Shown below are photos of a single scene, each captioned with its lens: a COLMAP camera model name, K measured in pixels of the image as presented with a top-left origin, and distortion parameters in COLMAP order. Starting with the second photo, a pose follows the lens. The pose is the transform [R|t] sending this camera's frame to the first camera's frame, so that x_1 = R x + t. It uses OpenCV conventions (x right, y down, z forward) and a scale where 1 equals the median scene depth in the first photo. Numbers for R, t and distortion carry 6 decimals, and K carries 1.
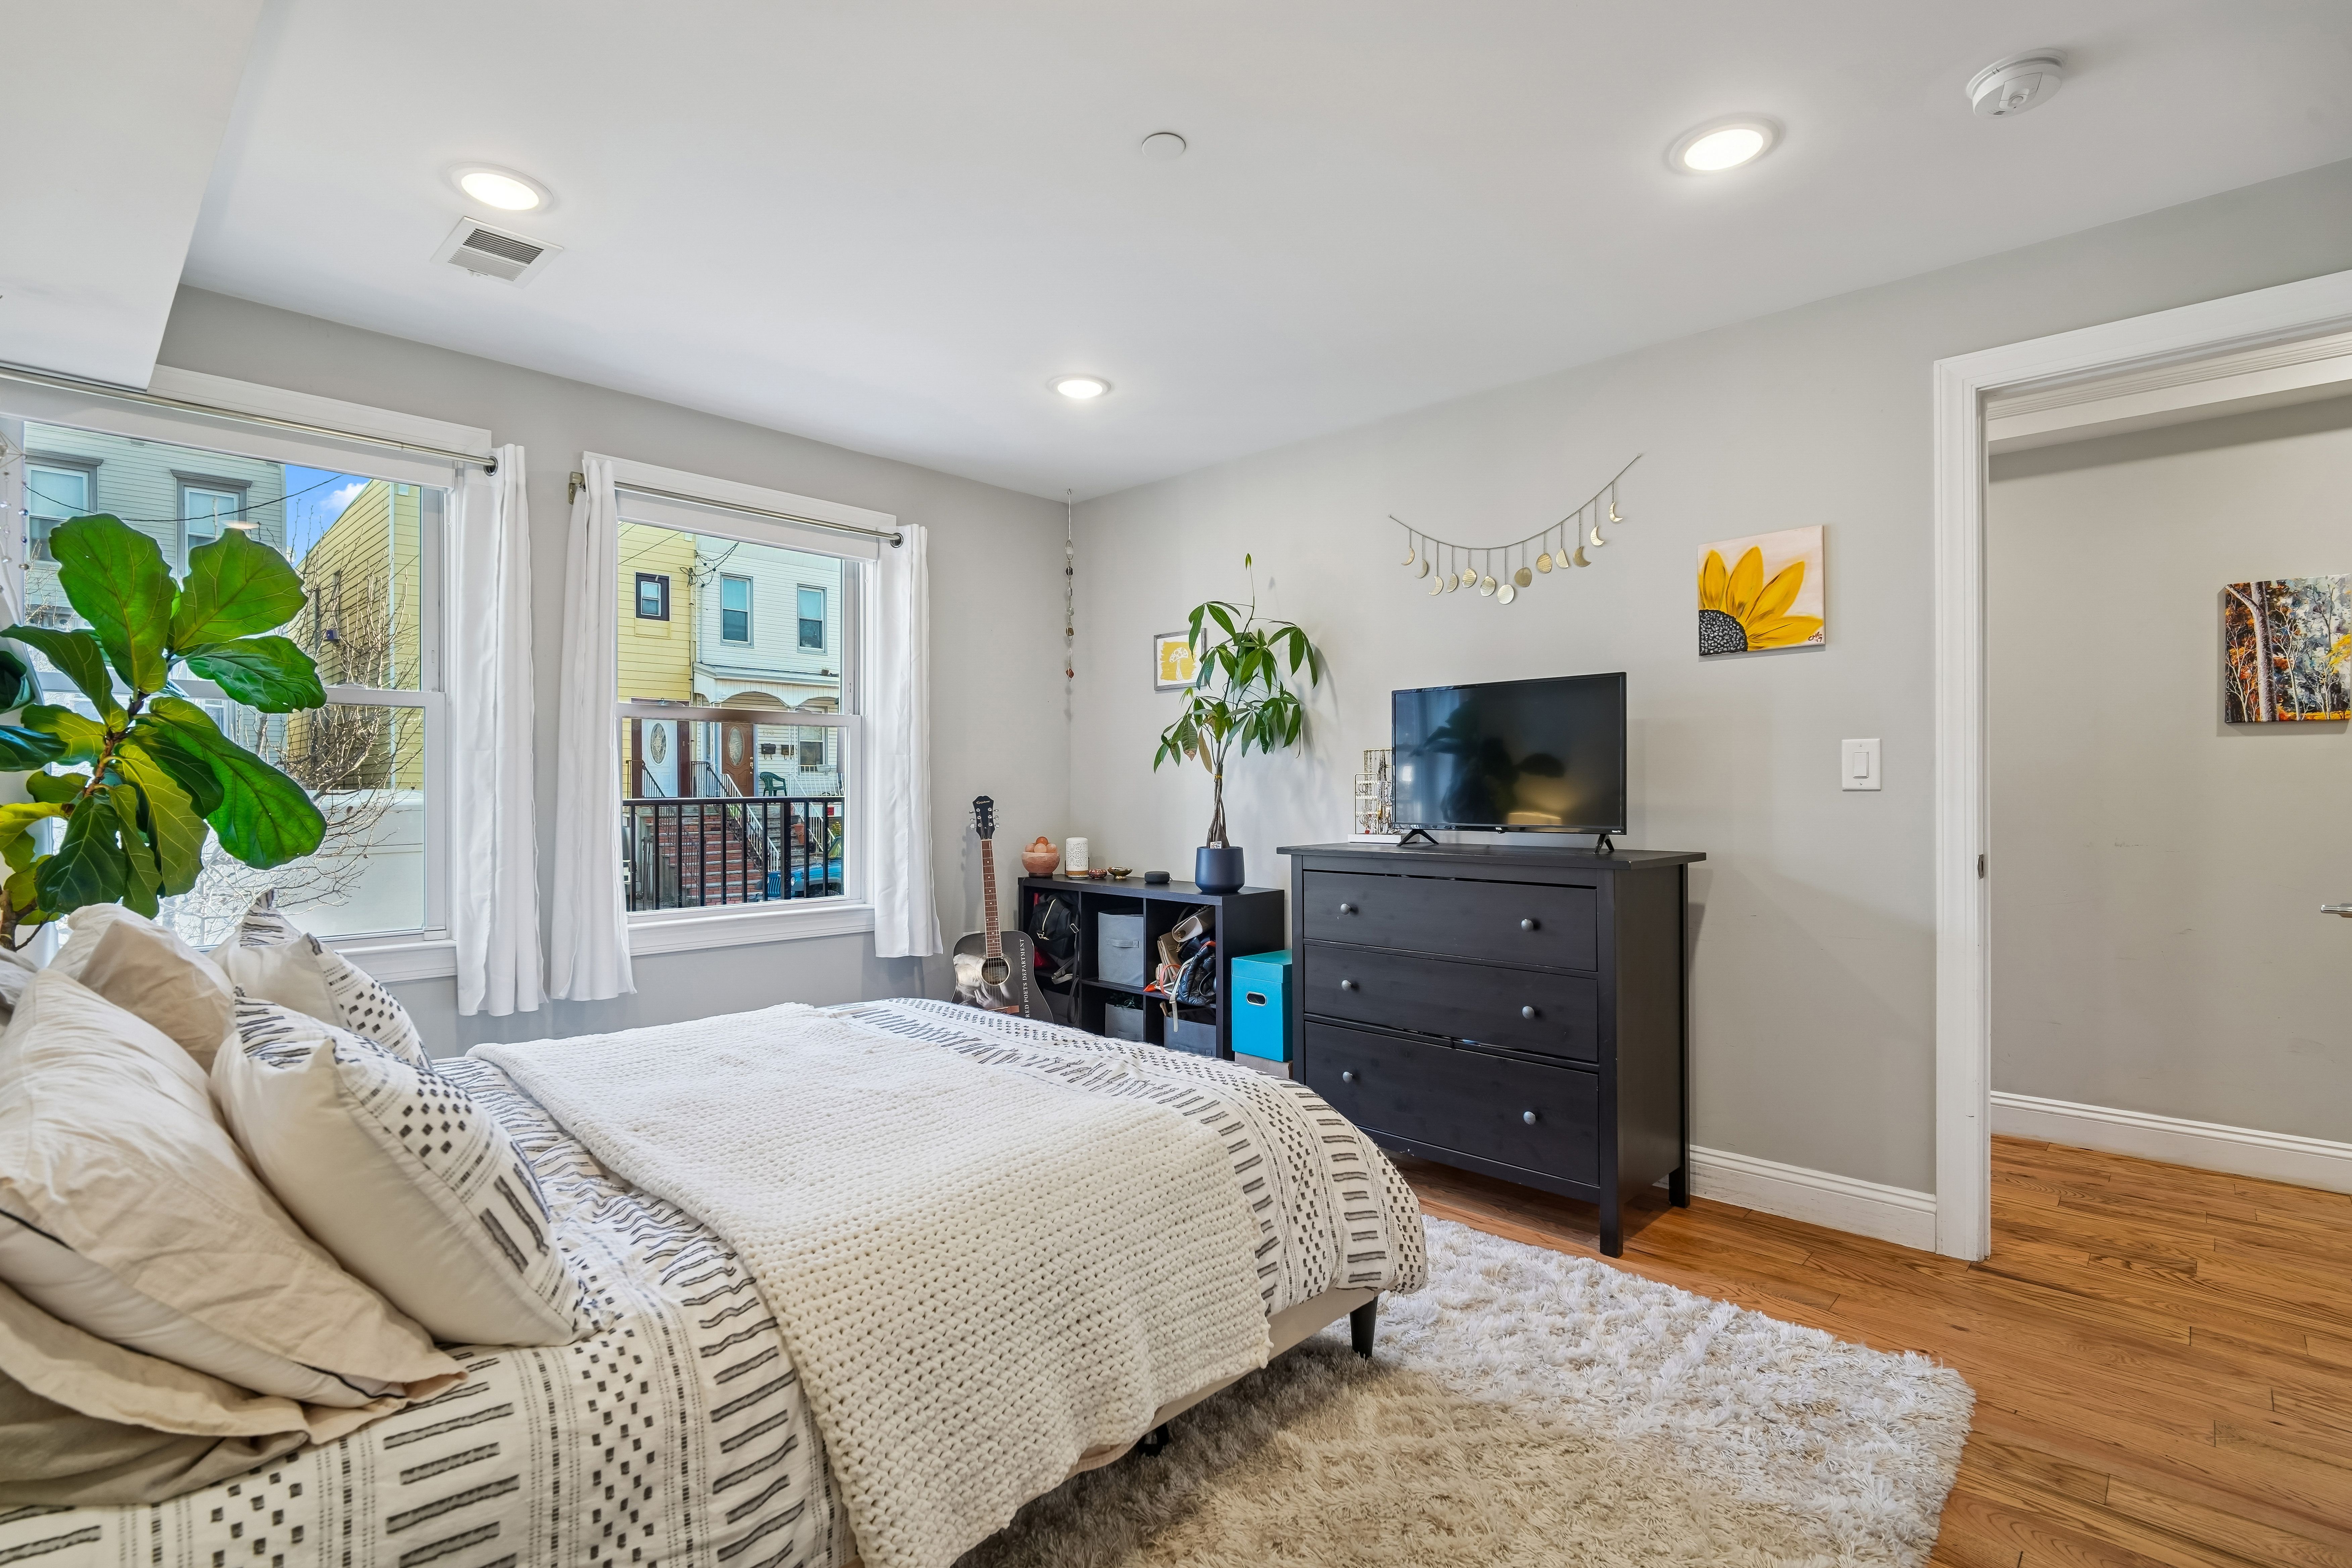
lens RADIAL K [[1110.8, 0, 1180.6], [0, 1110.8, 734.0], [0, 0, 1]] dist [-0.001456, -0.000558]
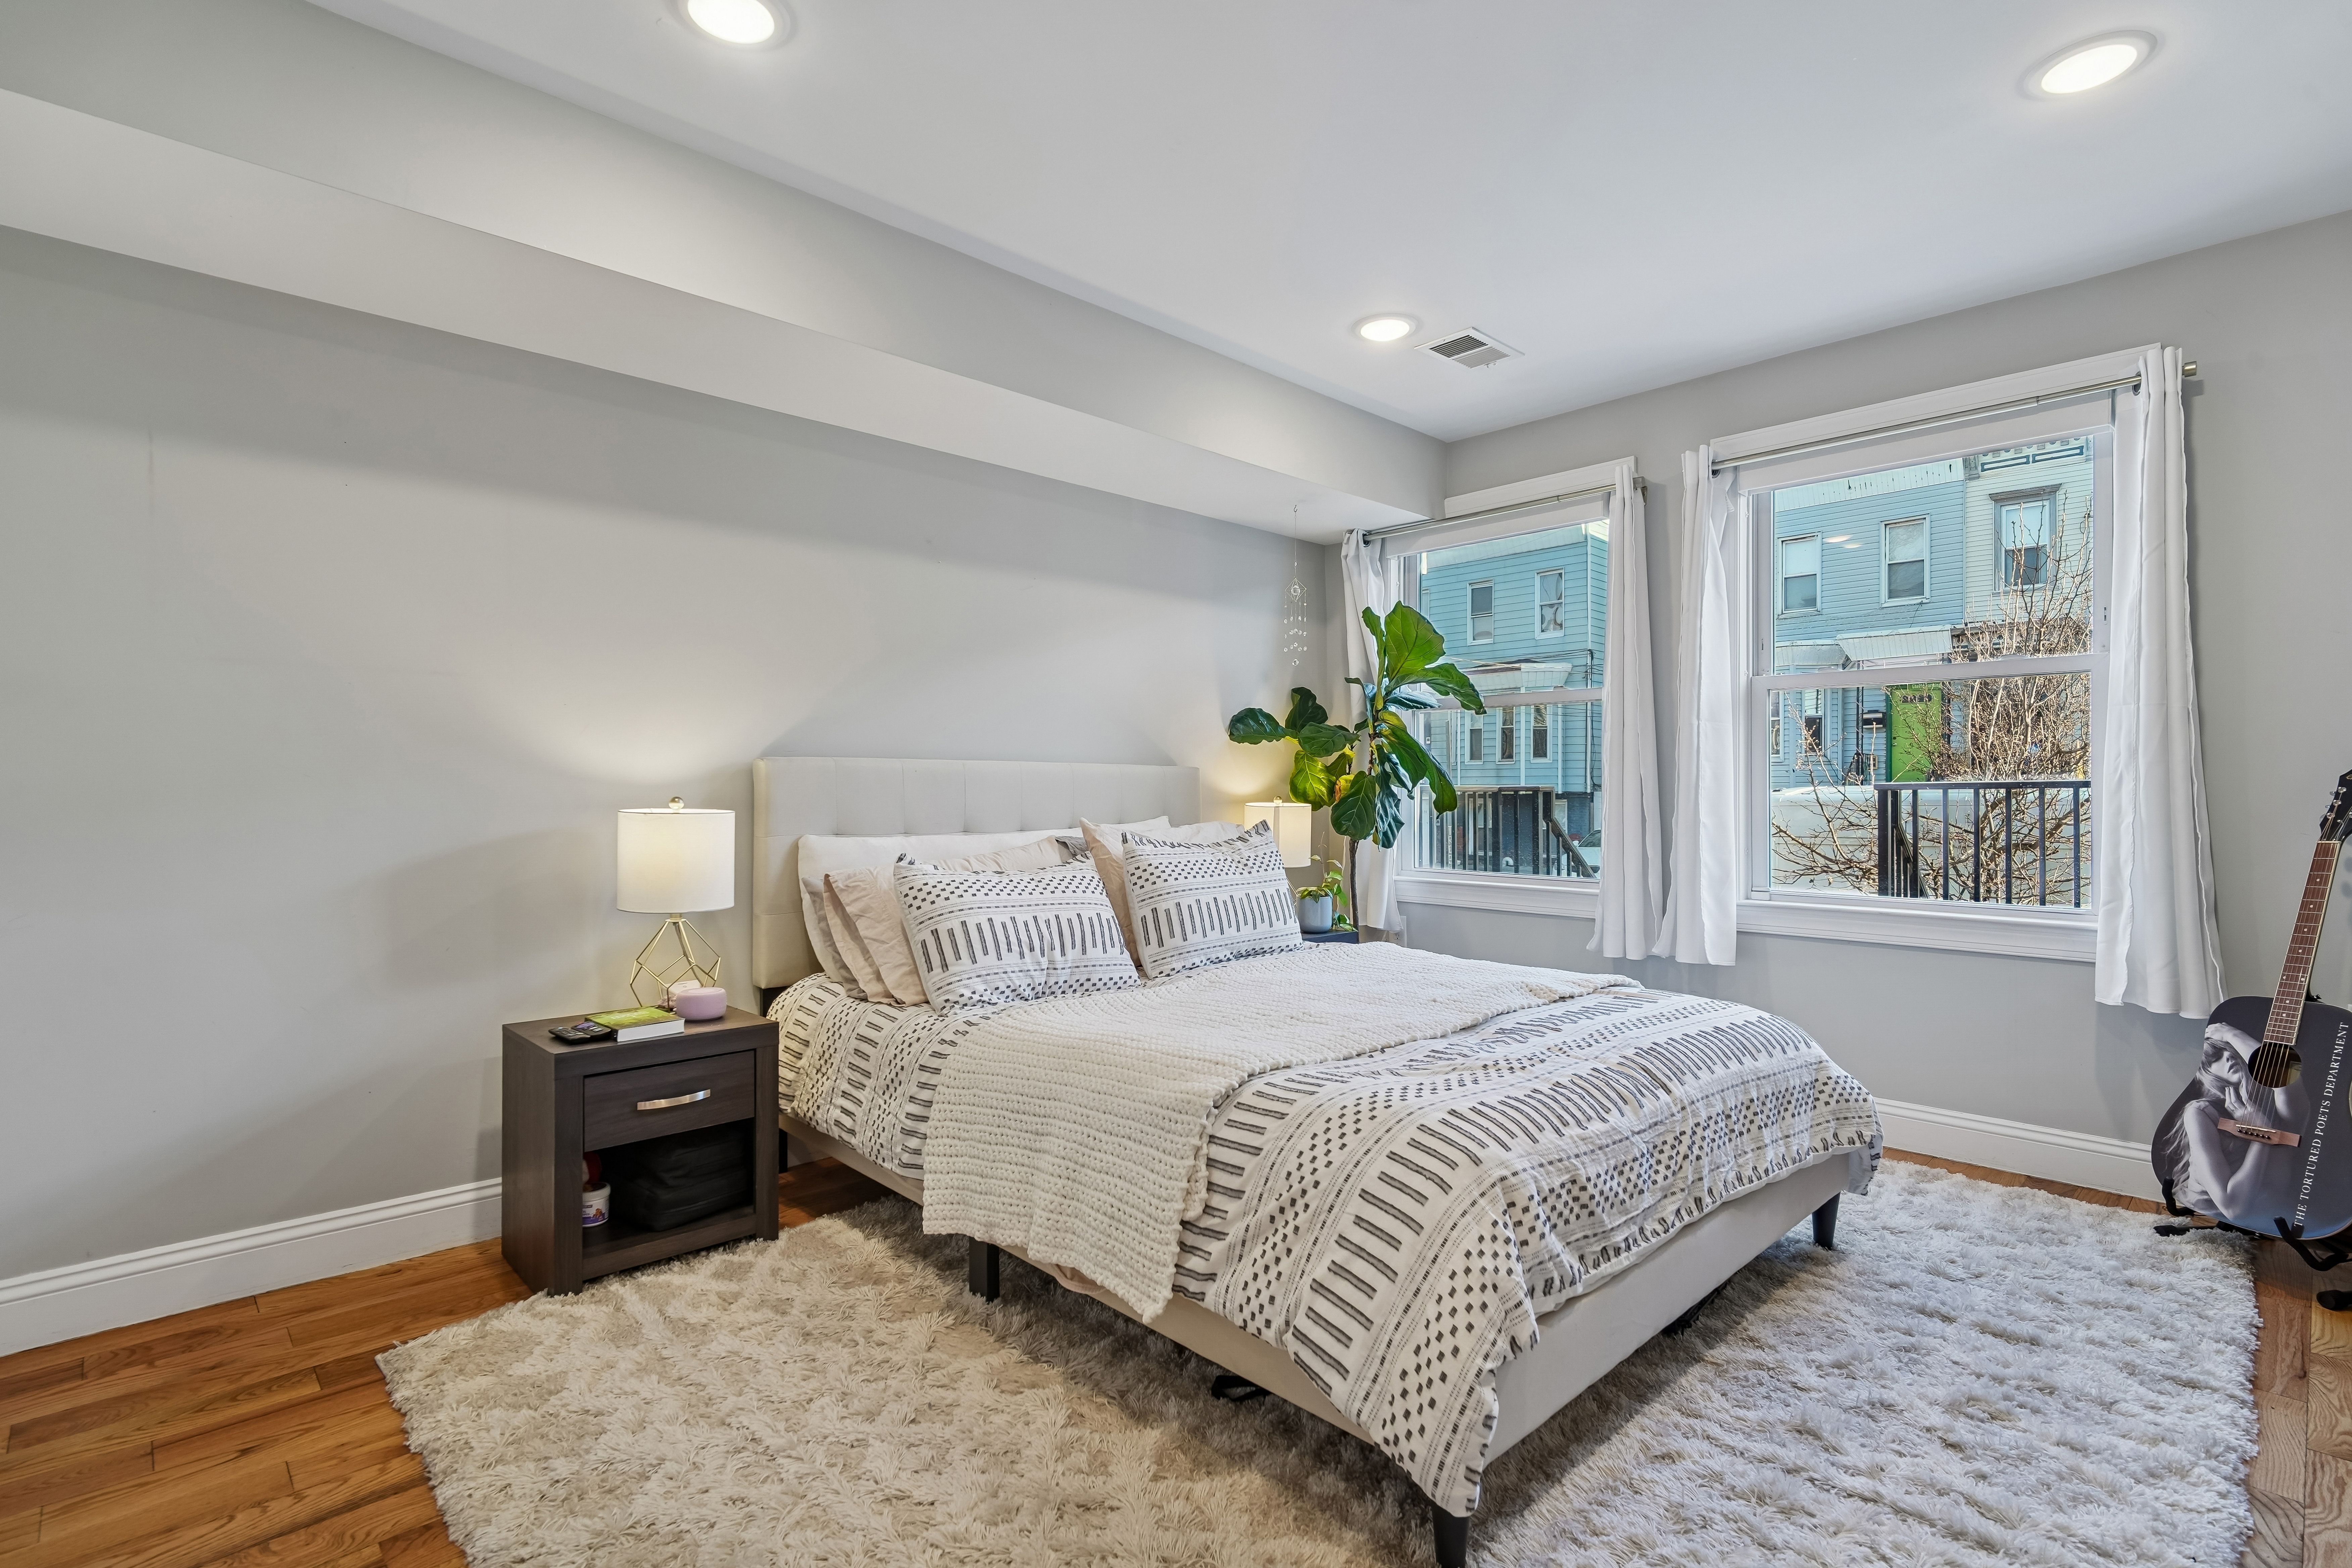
lens RADIAL K [[1091.9, 0, 1179.9], [0, 1091.9, 772.2], [0, 0, 1]] dist [-0.001966, -0.000332]
pose [[-0.054895, -0.020536, -0.998281, 0.659279], [0.047958, 0.998580, -0.023179, 0.071910], [0.997340, -0.049148, -0.053832, 0.704131]]
